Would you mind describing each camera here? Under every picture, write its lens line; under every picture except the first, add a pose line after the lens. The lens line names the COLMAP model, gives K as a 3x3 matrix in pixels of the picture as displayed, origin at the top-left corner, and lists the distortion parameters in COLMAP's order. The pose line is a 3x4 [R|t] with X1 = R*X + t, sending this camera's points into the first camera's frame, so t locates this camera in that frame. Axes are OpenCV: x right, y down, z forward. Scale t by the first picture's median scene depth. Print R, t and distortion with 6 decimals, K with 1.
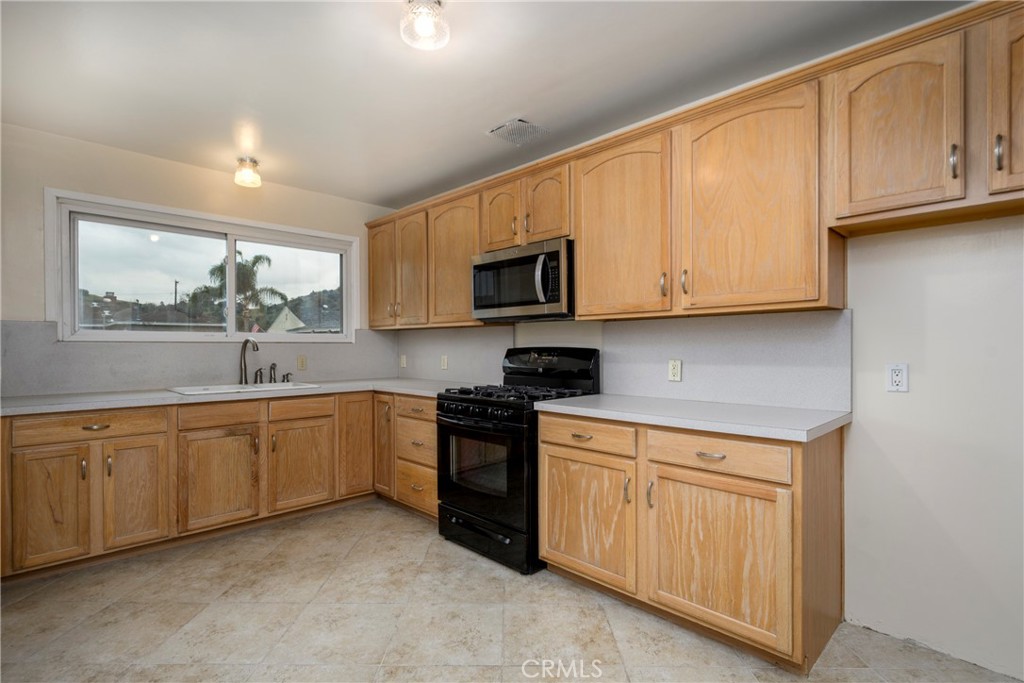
lens RADIAL K [[482.3, 0, 493.9], [0, 482.3, 348.7], [0, 0, 1]] dist [0.004016, 0.000379]
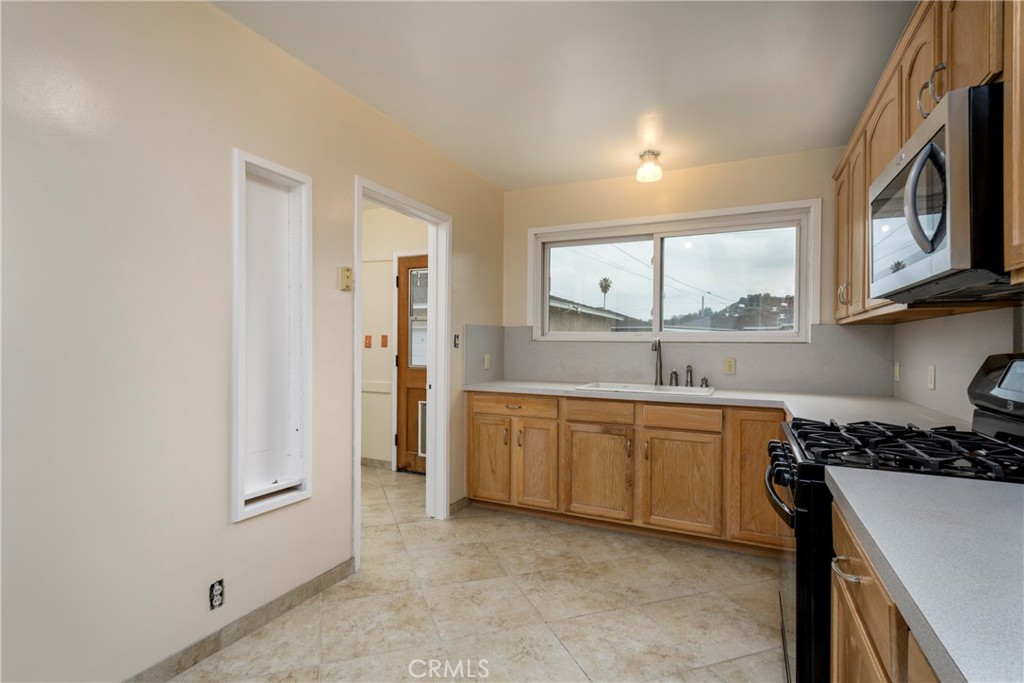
lens RADIAL K [[482.3, 0, 493.9], [0, 482.3, 348.7], [0, 0, 1]] dist [0.004016, 0.000379]
pose [[0.376004, 0.013292, -0.926523, 0.299393], [-0.014595, 0.999858, 0.008421, -0.003658], [0.926503, 0.010357, 0.376145, 0.385807]]
